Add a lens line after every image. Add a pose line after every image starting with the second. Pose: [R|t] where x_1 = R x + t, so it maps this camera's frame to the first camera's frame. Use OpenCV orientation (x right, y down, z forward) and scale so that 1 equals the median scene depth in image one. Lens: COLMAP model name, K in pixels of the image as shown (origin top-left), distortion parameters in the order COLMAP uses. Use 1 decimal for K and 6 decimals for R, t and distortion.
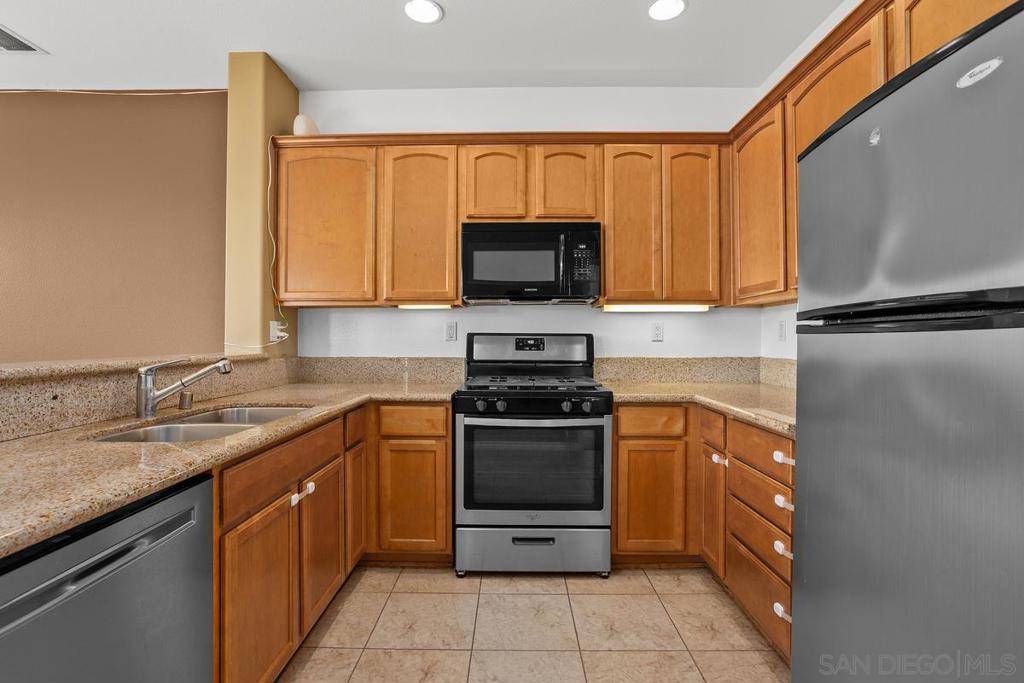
lens RADIAL K [[492.2, 0, 512.3], [0, 492.2, 335.5], [0, 0, 1]] dist [-0.051367, 0.028504]
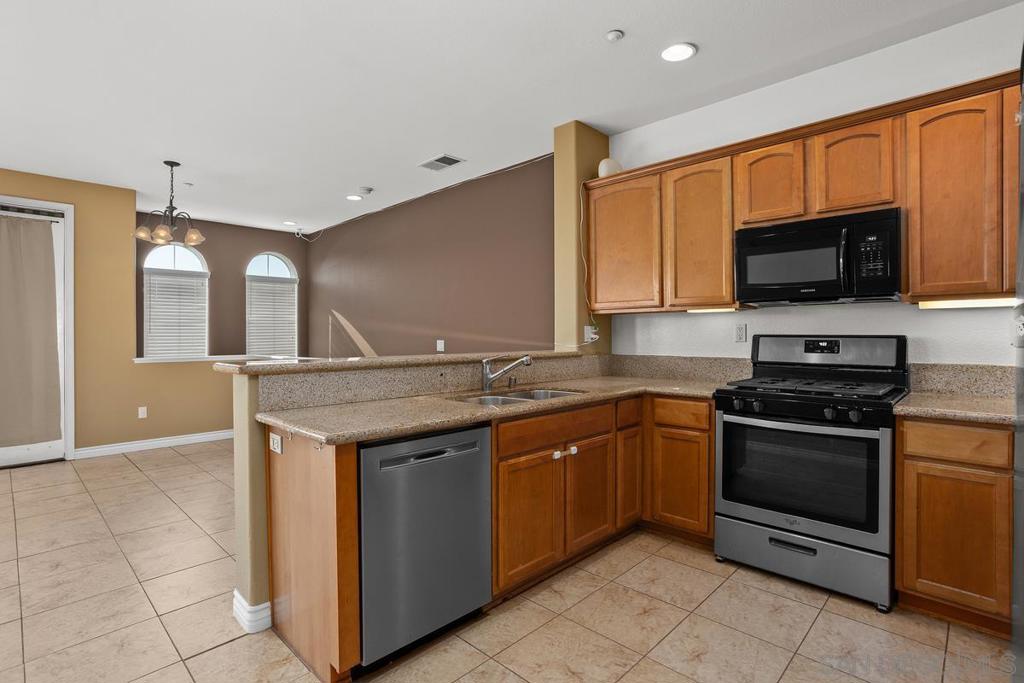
lens RADIAL K [[492.2, 0, 512.3], [0, 492.2, 335.5], [0, 0, 1]] dist [-0.051367, 0.028504]
pose [[0.733100, -0.001326, -0.680119, 0.279141], [0.006761, 0.999963, 0.005339, -0.014928], [0.680087, -0.008513, 0.733082, -0.095162]]
